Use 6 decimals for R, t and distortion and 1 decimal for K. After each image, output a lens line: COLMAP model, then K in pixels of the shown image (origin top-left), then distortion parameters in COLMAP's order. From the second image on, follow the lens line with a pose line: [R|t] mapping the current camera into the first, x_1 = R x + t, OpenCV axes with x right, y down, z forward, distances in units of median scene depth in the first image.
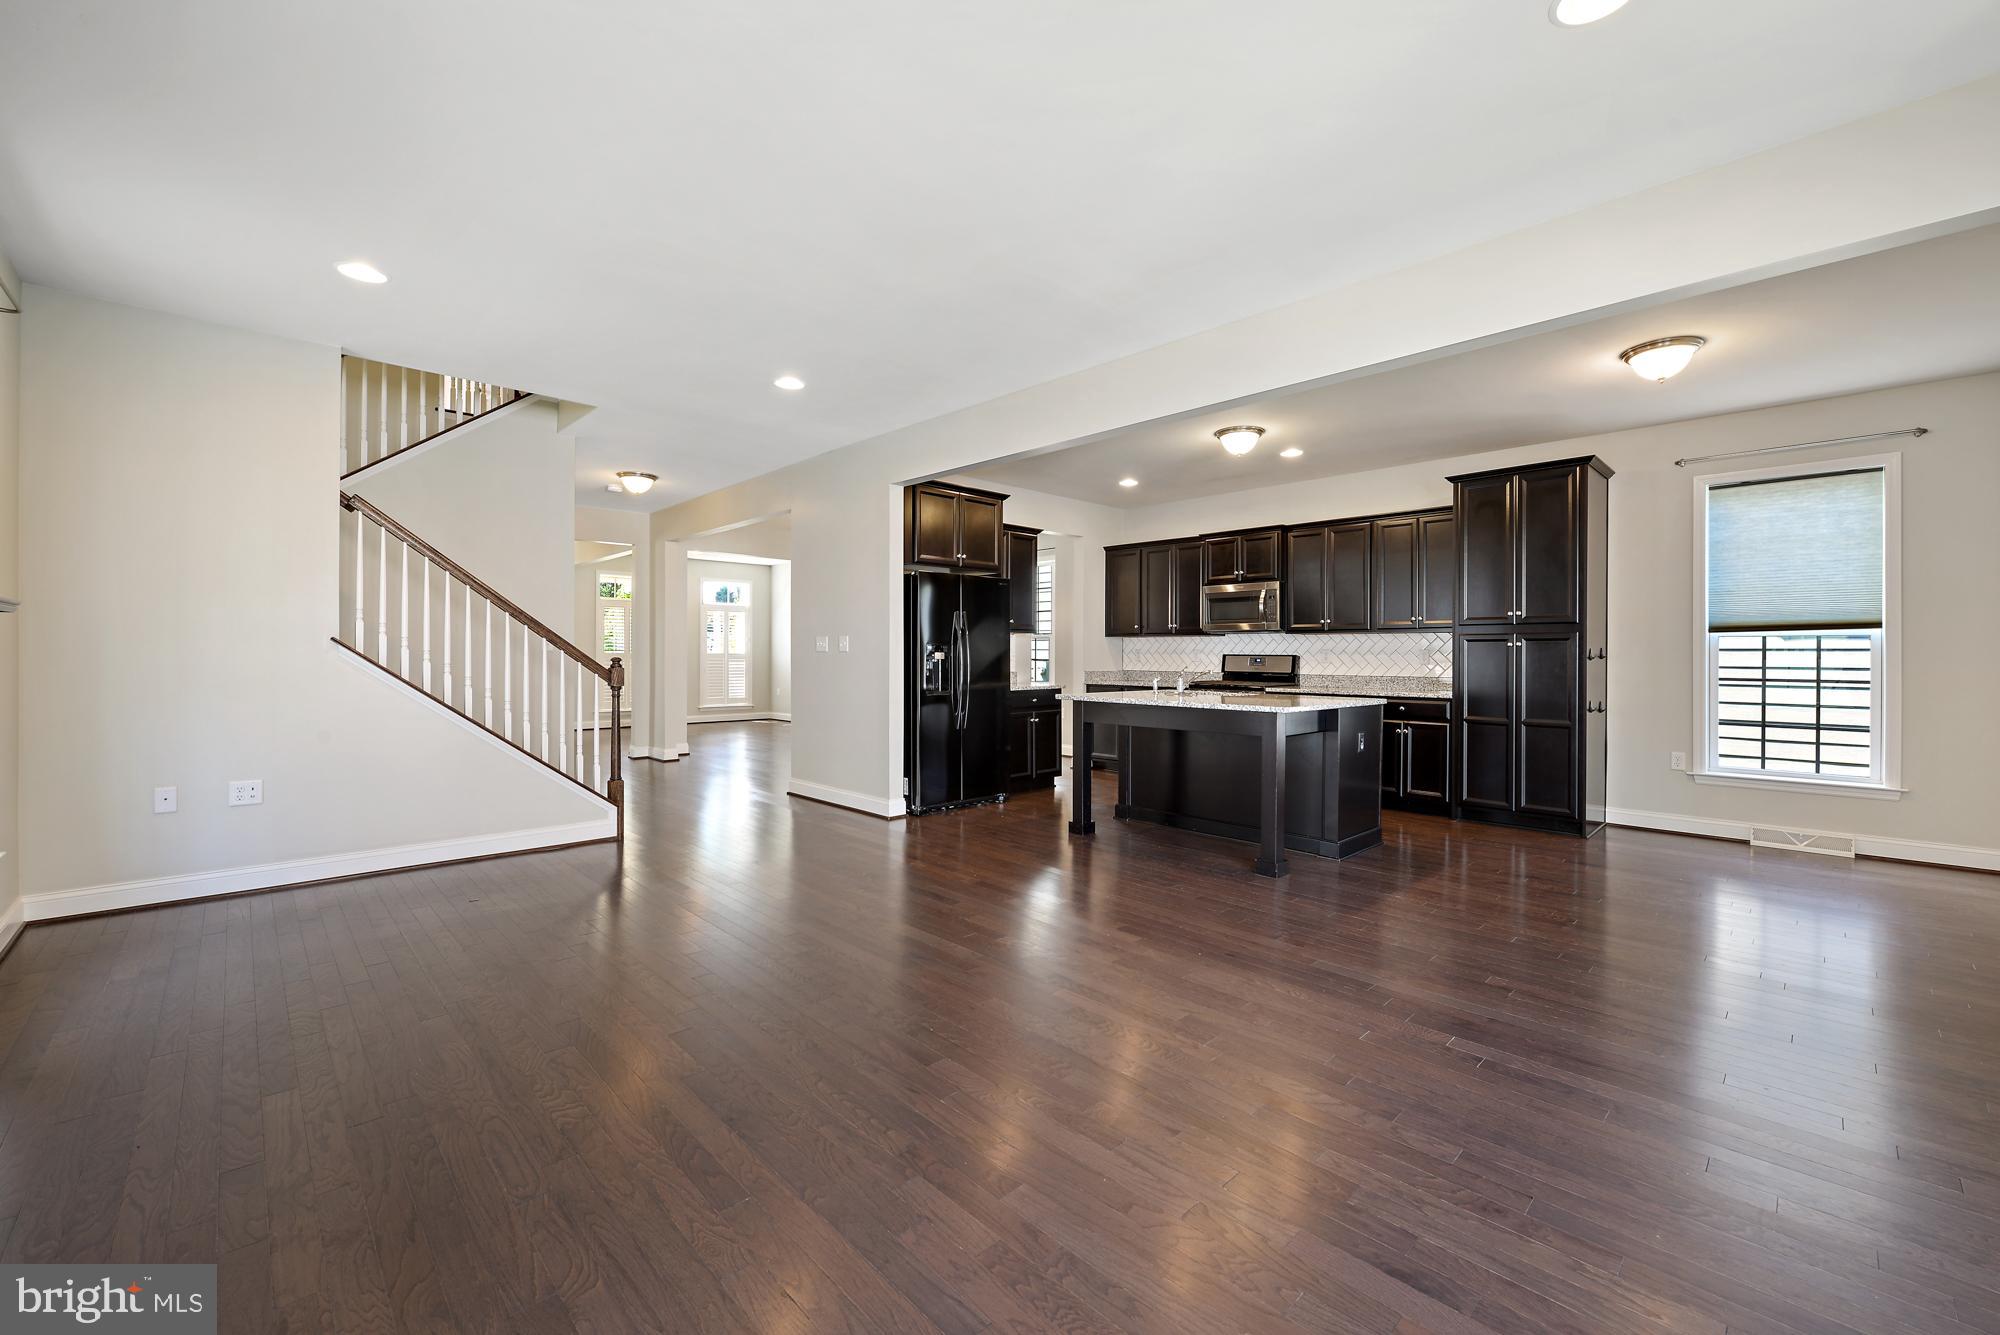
lens RADIAL K [[813.0, 0, 1001.0], [0, 813.0, 660.0], [0, 0, 1]] dist [-0.002574, -0.000260]
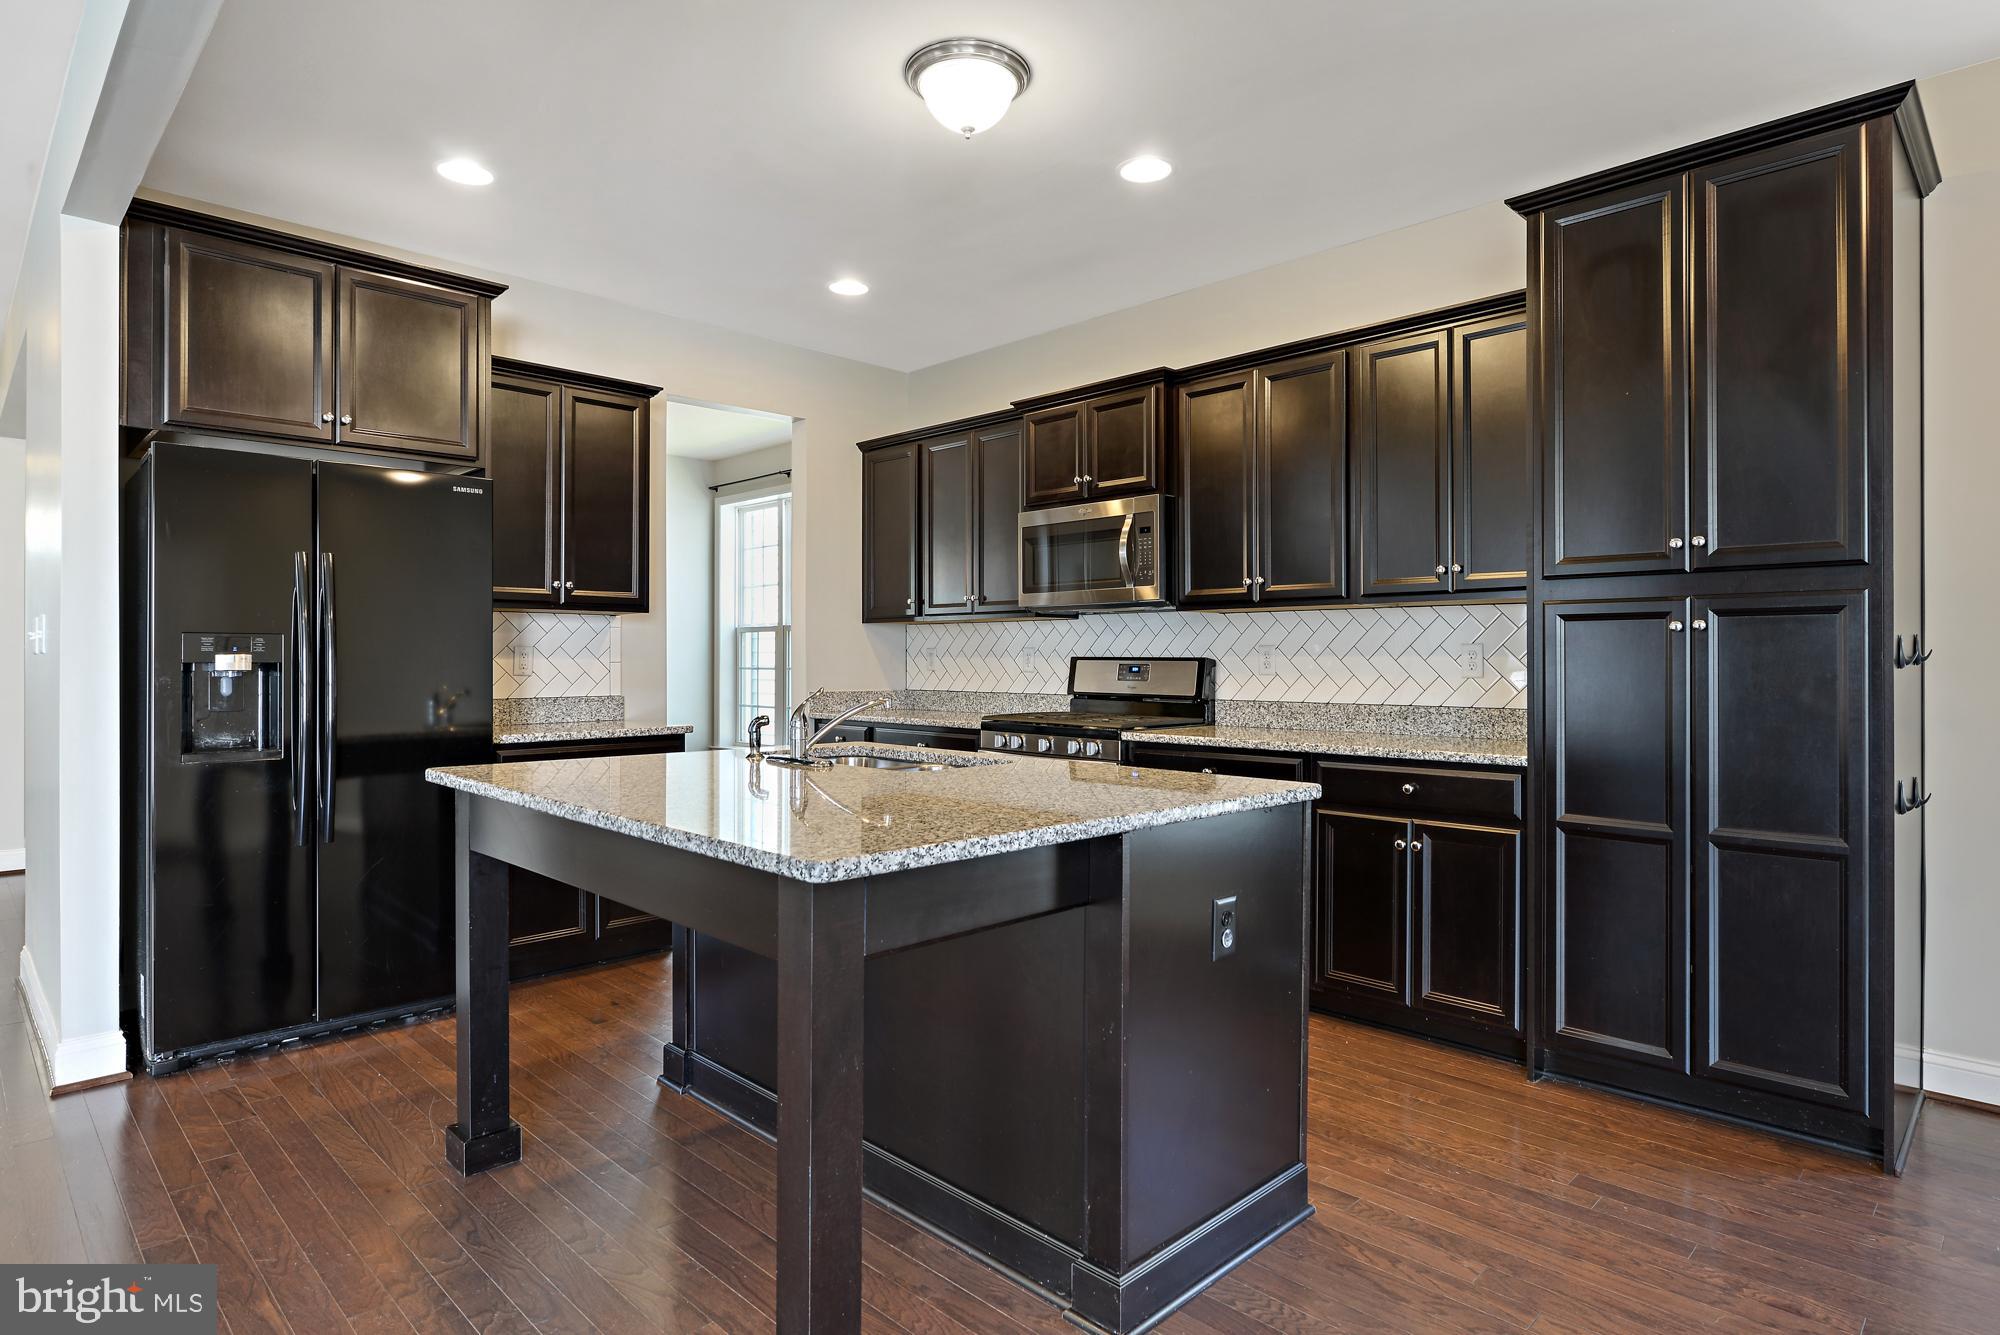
lens RADIAL K [[1068.2, 0, 1010.7], [0, 1068.2, 662.8], [0, 0, 1]] dist [-0.002138, 0.000995]
pose [[0.999630, -0.002860, 0.027048, 0.281572], [0.002990, 0.999984, -0.004763, -0.000820], [-0.027034, 0.004842, 0.999623, 0.473739]]
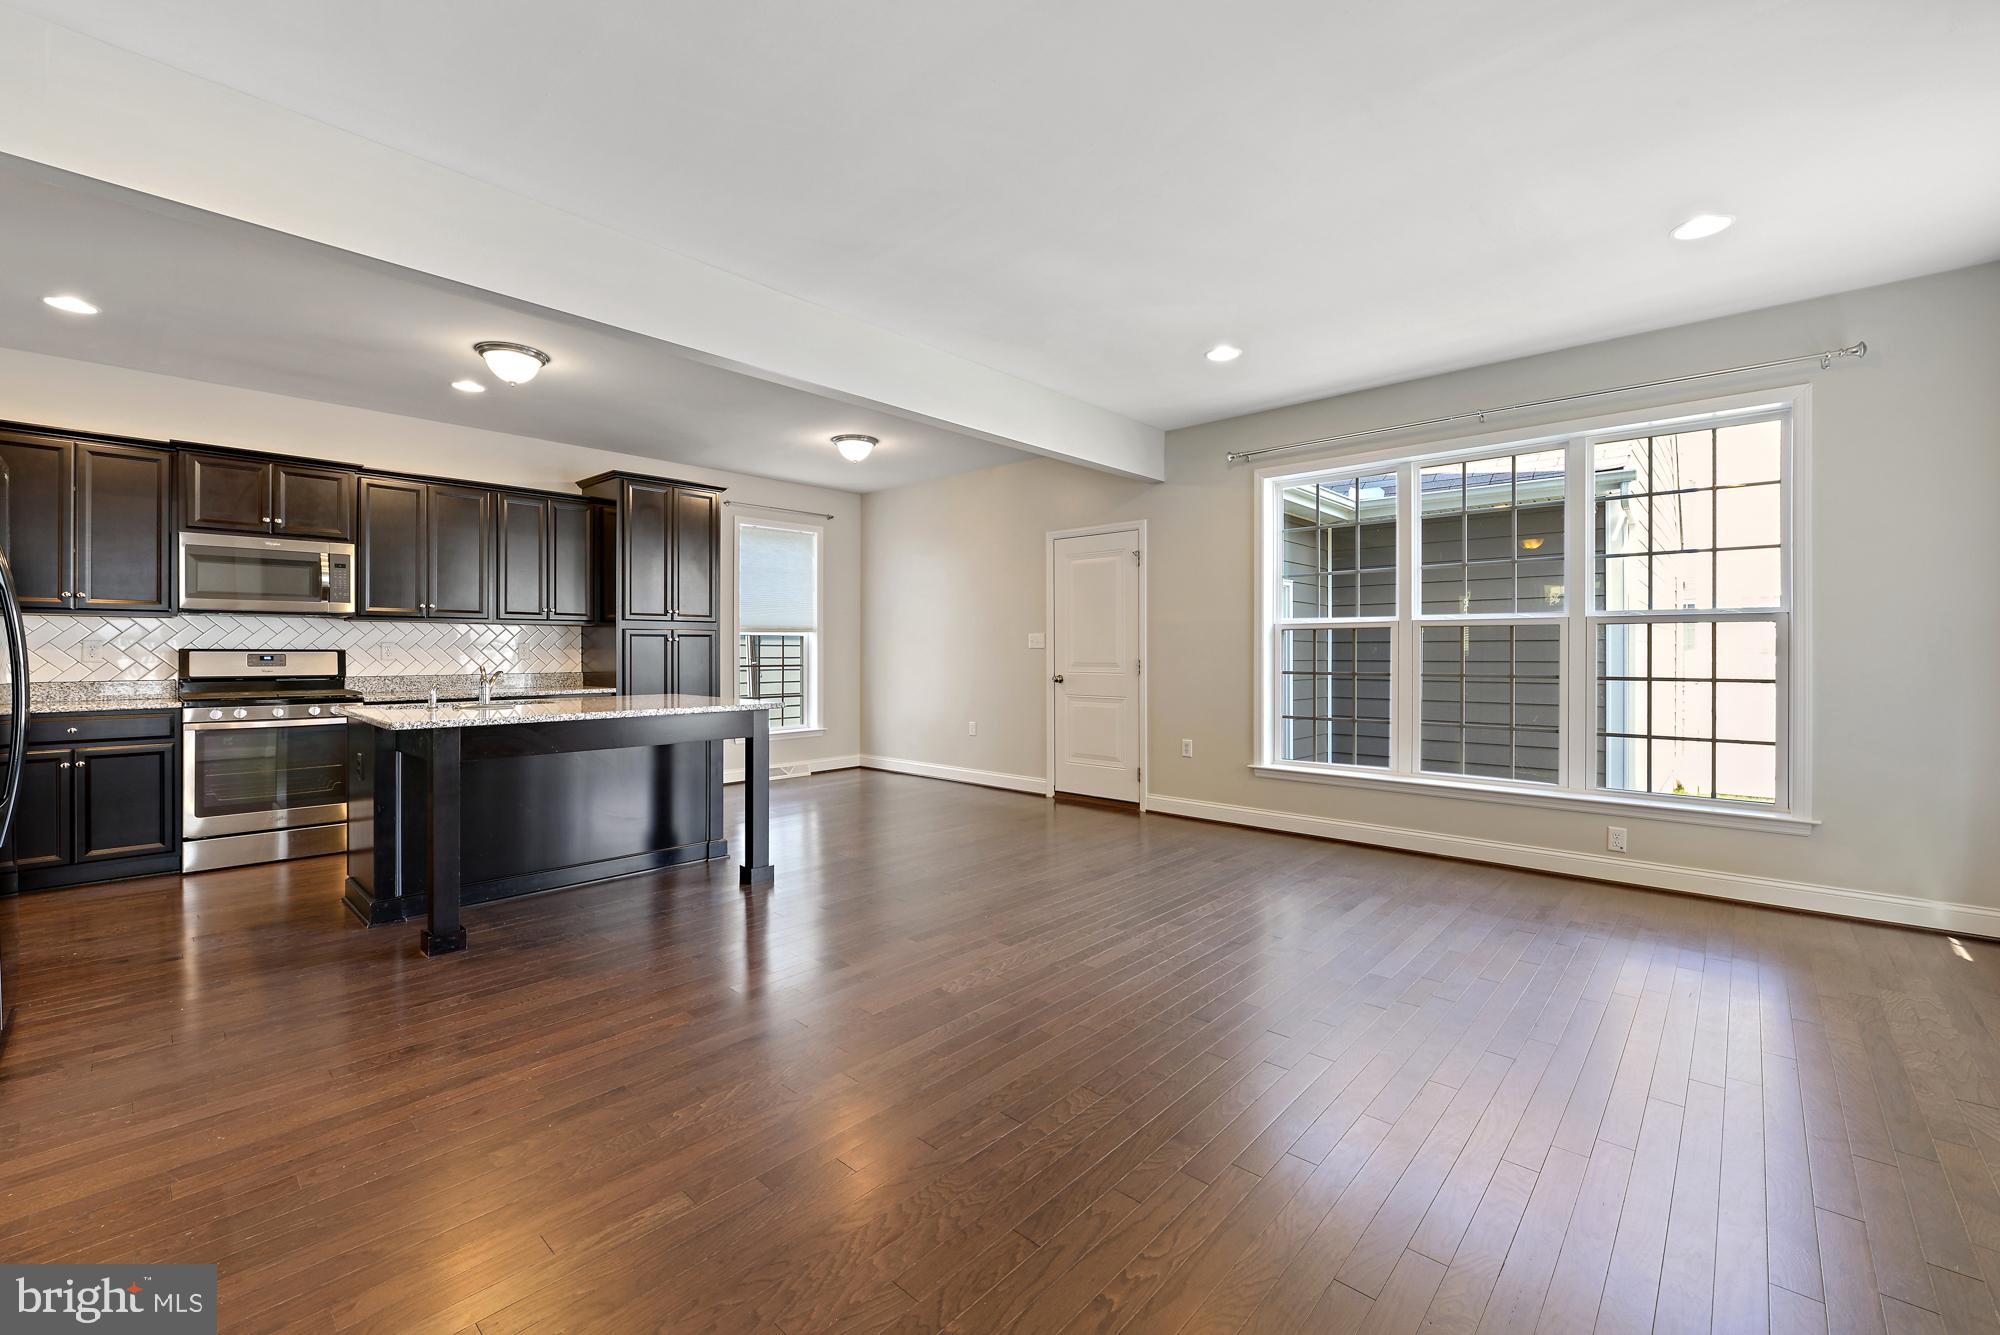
lens RADIAL K [[813.0, 0, 1002.5], [0, 813.0, 656.1], [0, 0, 1]] dist [-0.002574, -0.000260]
pose [[-0.060158, -0.010643, 0.998132, -0.450004], [0.007331, 0.999911, 0.011104, -0.004946], [-0.998162, 0.007985, -0.060075, 0.559538]]
